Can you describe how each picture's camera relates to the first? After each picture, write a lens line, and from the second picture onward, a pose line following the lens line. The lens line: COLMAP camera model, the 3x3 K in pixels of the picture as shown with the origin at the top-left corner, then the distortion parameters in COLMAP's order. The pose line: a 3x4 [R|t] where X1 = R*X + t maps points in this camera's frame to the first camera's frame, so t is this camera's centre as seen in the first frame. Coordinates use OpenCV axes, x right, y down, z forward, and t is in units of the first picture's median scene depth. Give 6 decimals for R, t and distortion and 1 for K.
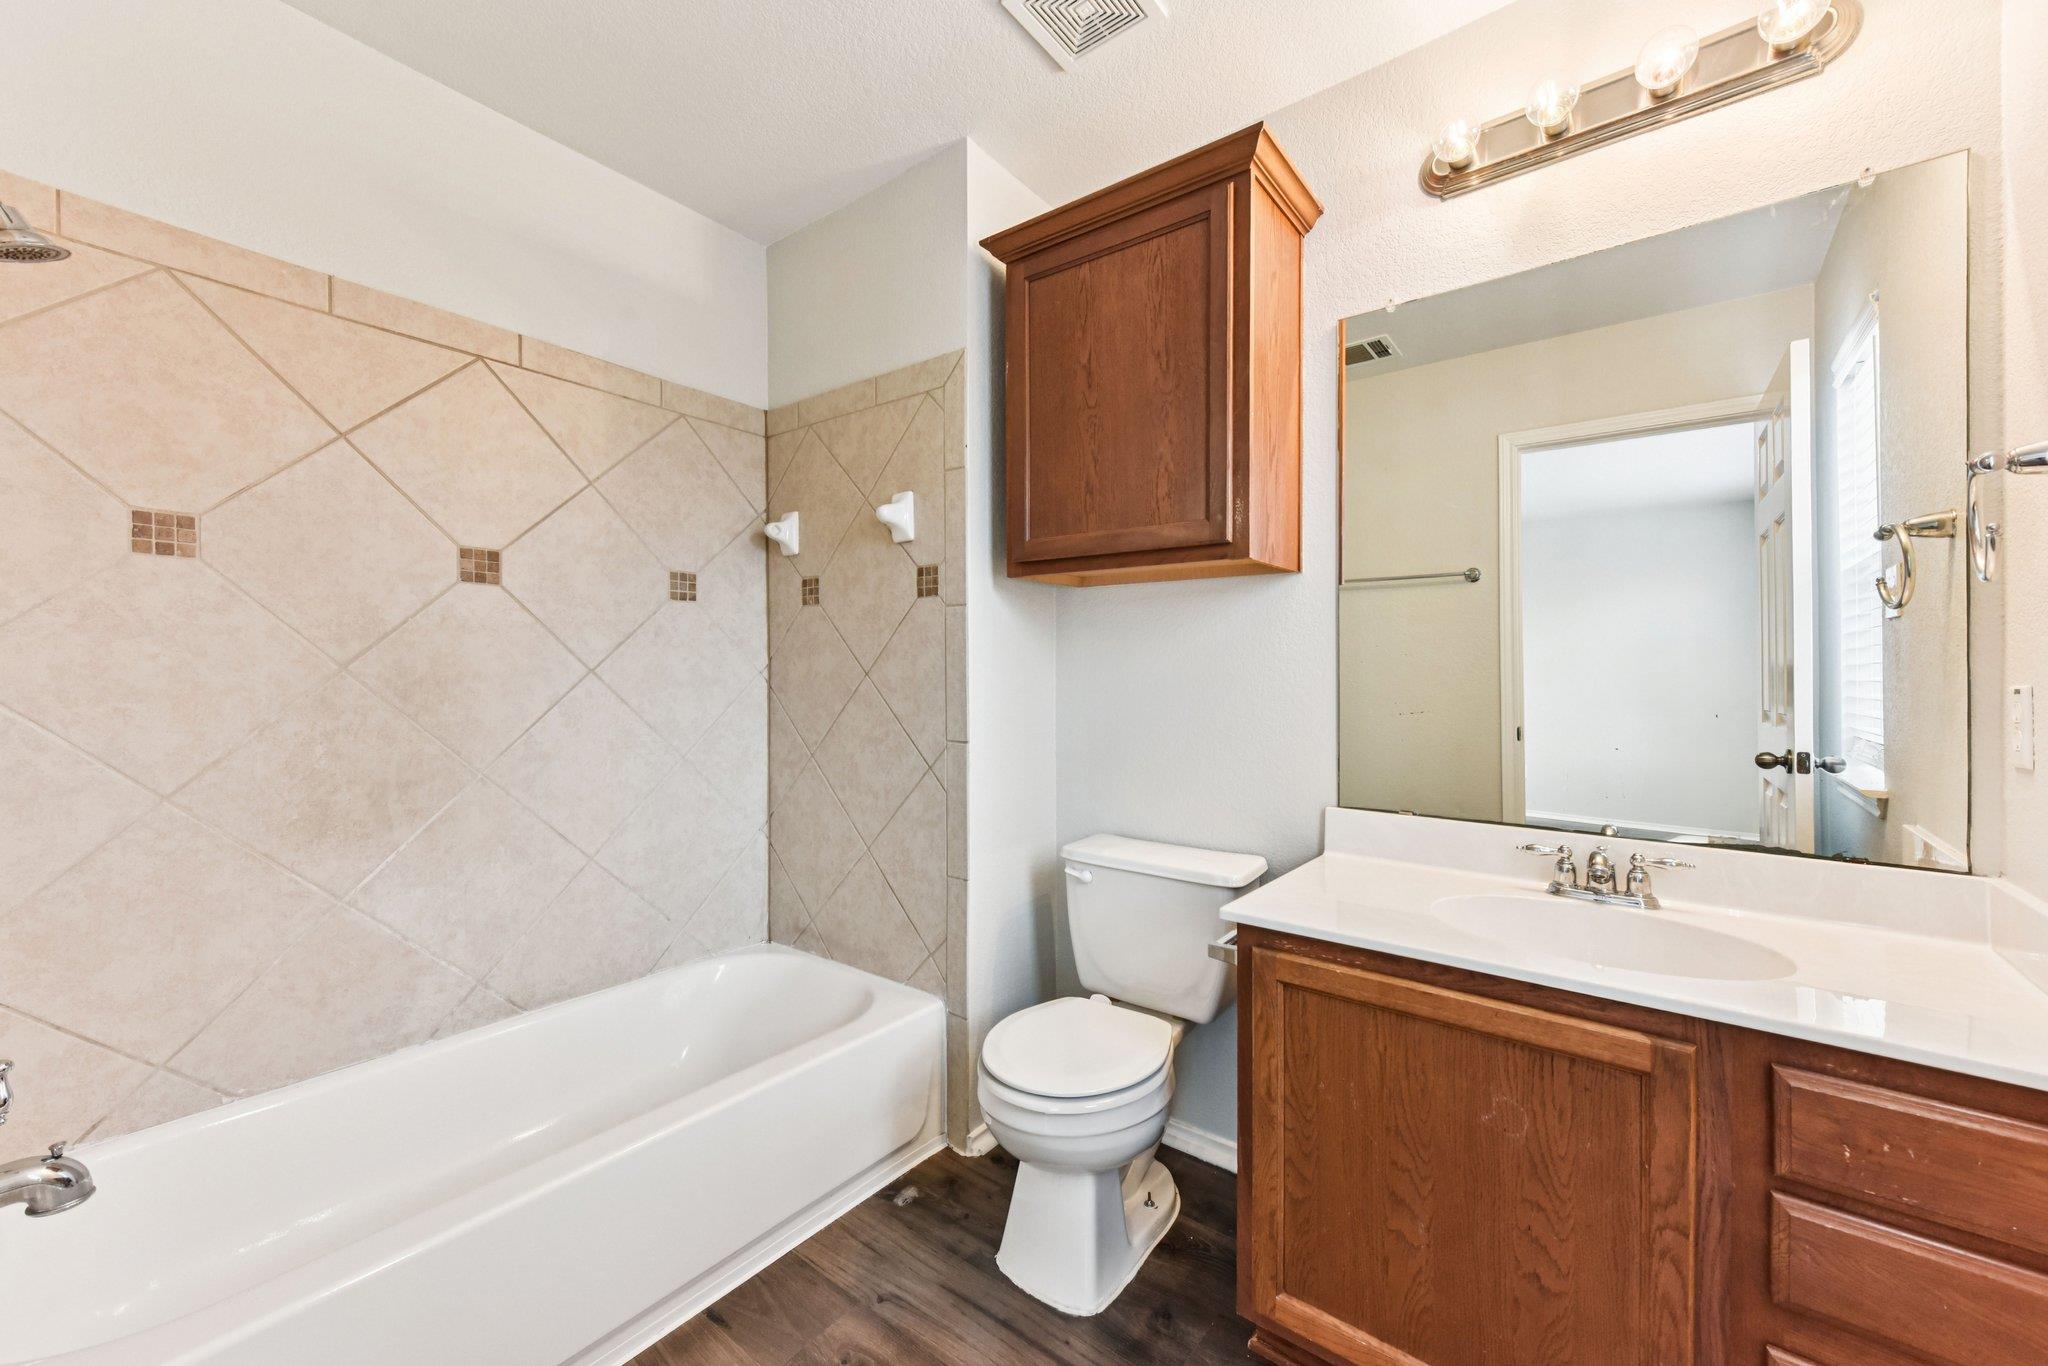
lens RADIAL K [[800.5, 0, 1036.8], [0, 800.5, 677.2], [0, 0, 1]] dist [0.034238, -0.000695]
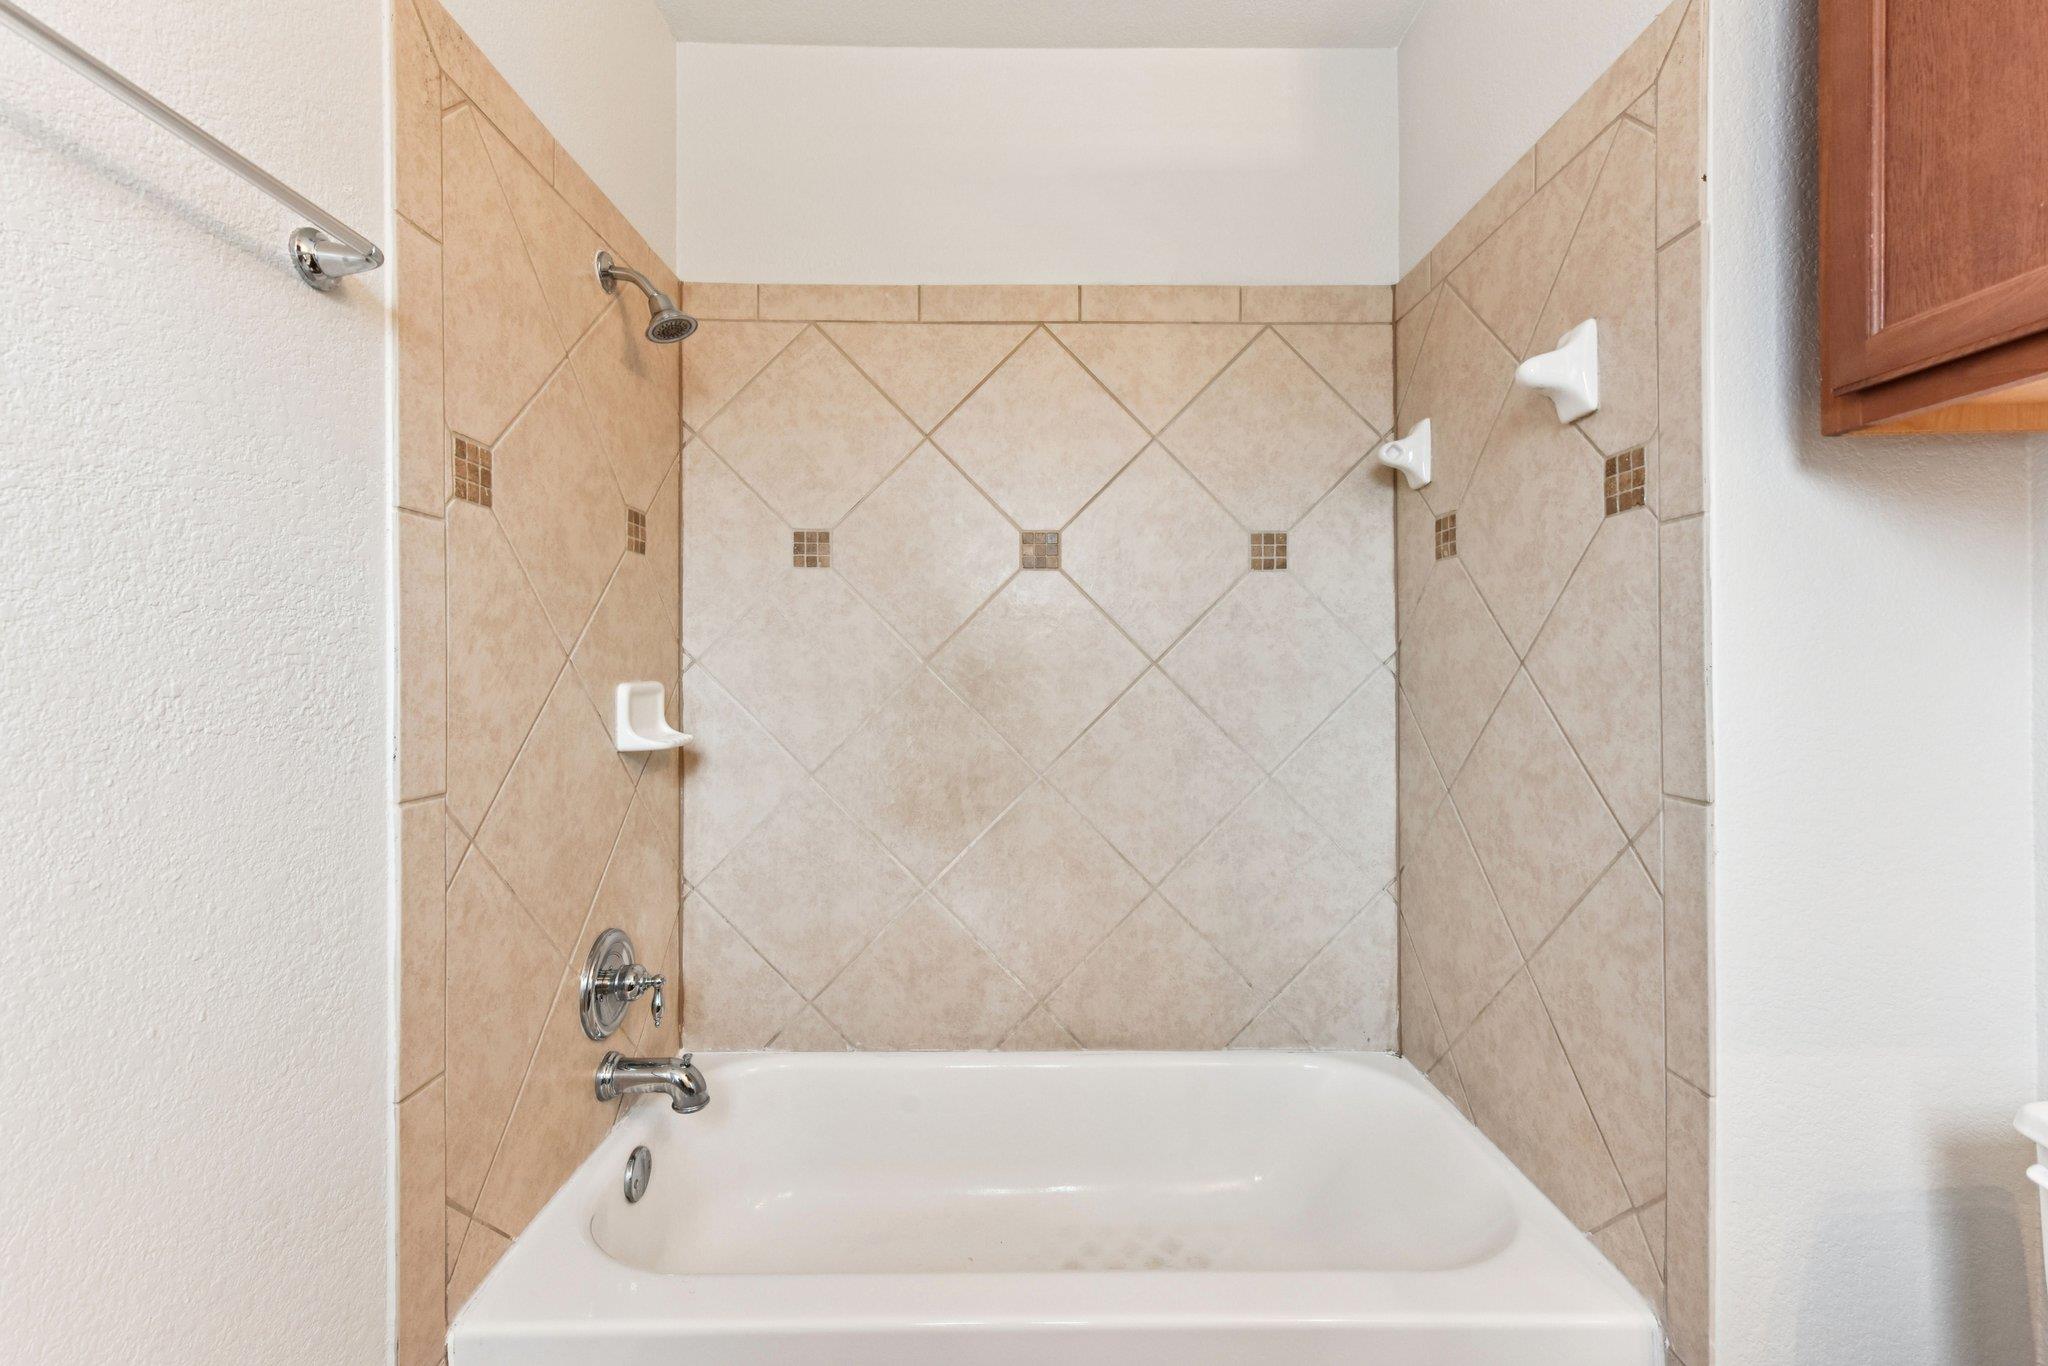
lens RADIAL K [[864.2, 0, 1026.6], [0, 864.2, 673.8], [0, 0, 1]] dist [0.017851, -0.001023]
pose [[0.610753, -0.002322, -0.791818, 0.077218], [0.001975, 0.999997, -0.001409, 0.004578], [0.791819, -0.000704, 0.610756, 0.367748]]
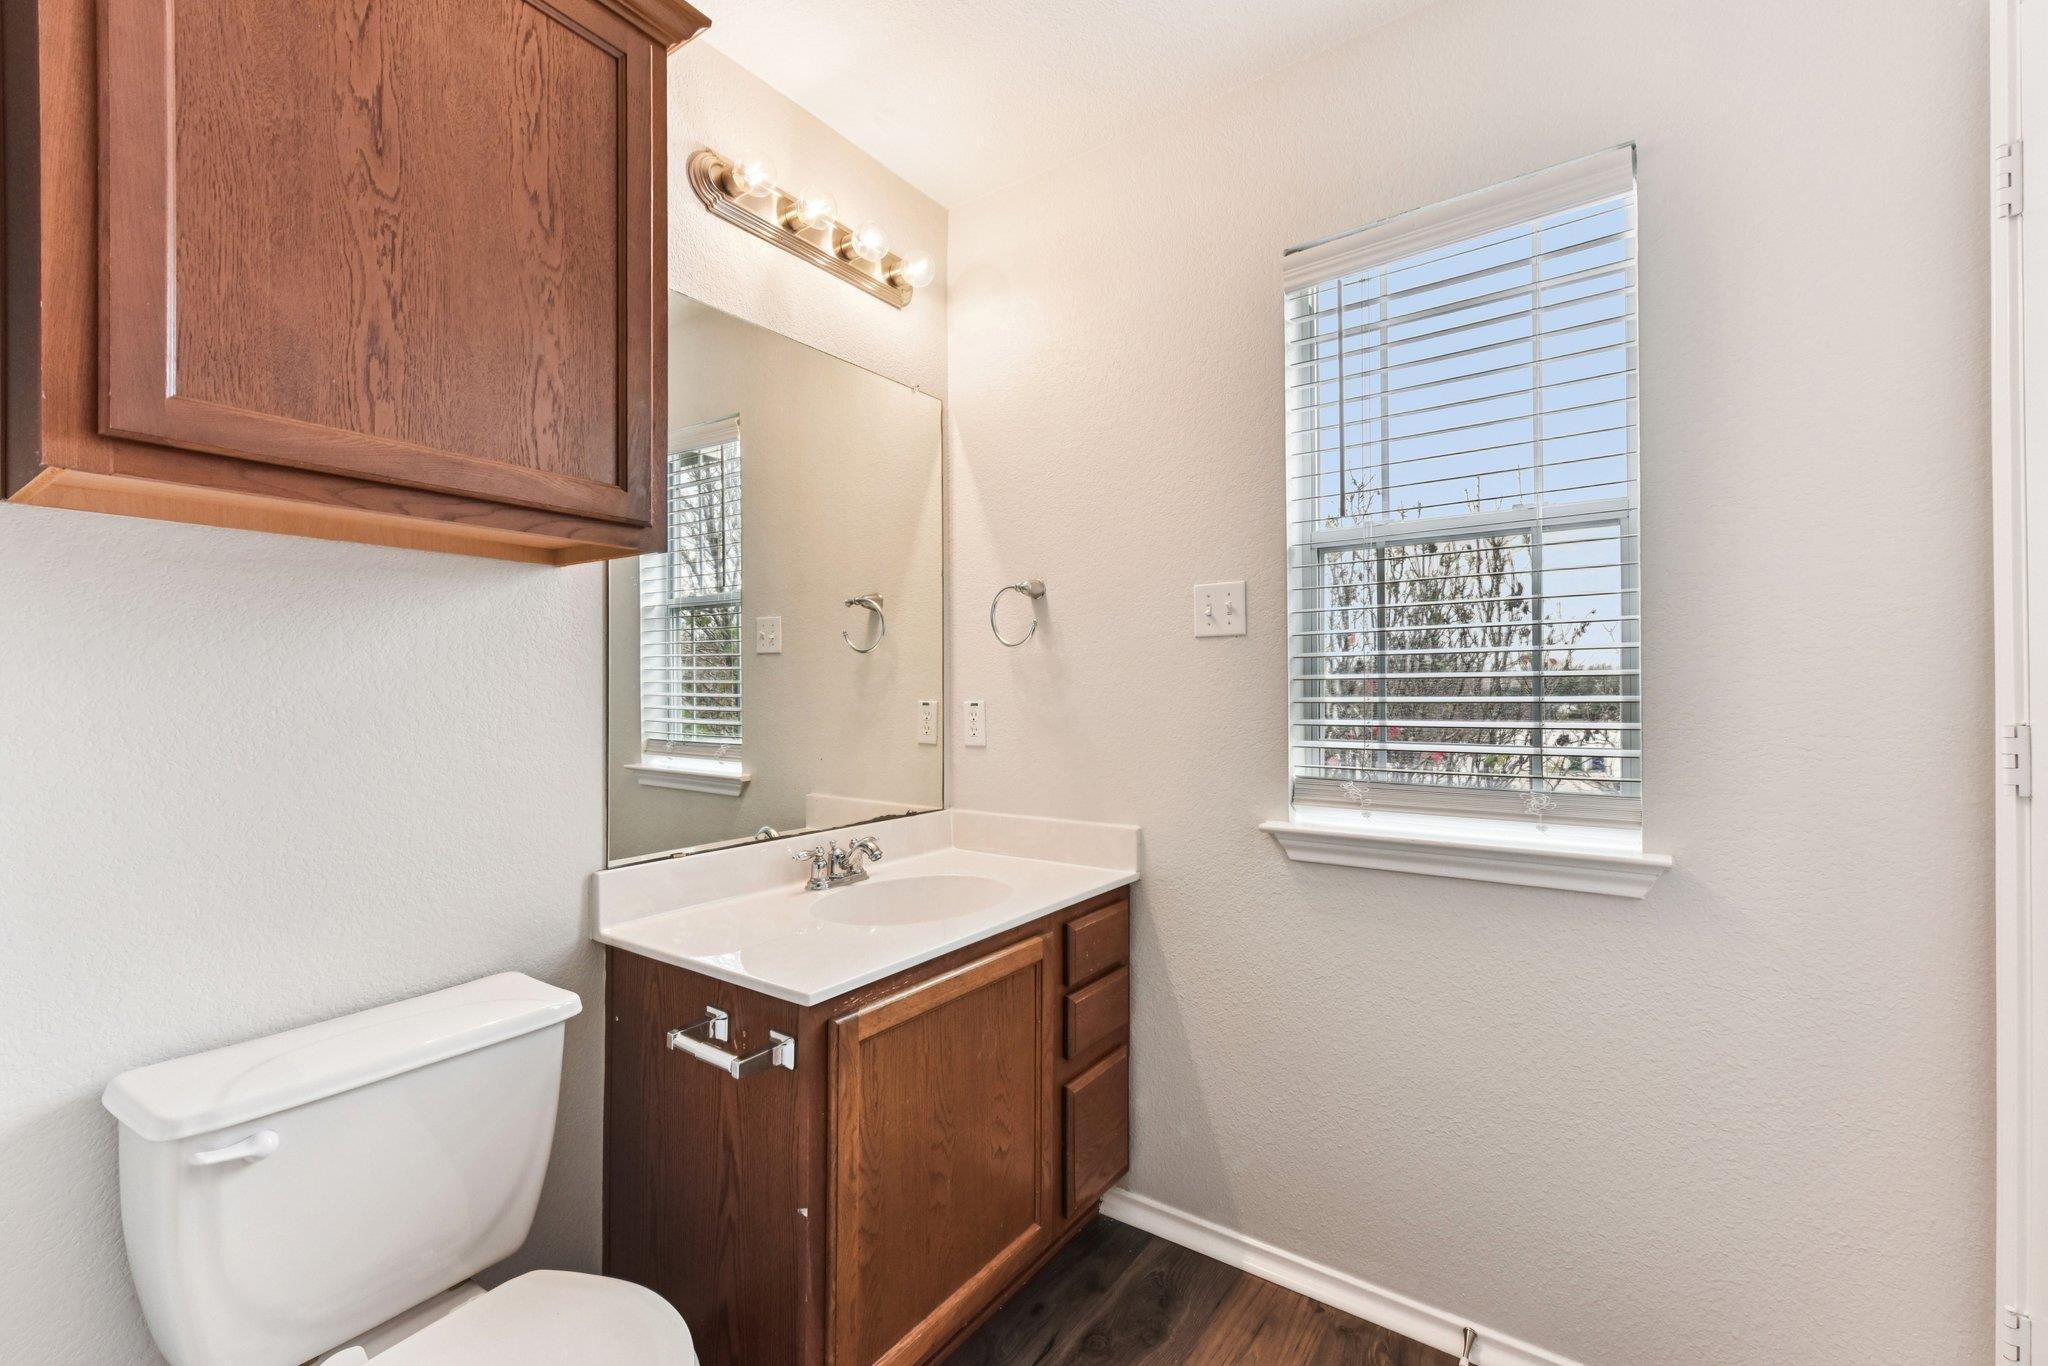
lens RADIAL K [[864.2, 0, 1037.9], [0, 864.2, 674.6], [0, 0, 1]] dist [0.017851, -0.001023]
pose [[-0.030003, 0.008554, 0.999513, -0.463615], [0.001729, 0.999962, -0.008506, -0.021356], [-0.999548, 0.001473, -0.030016, 0.551260]]
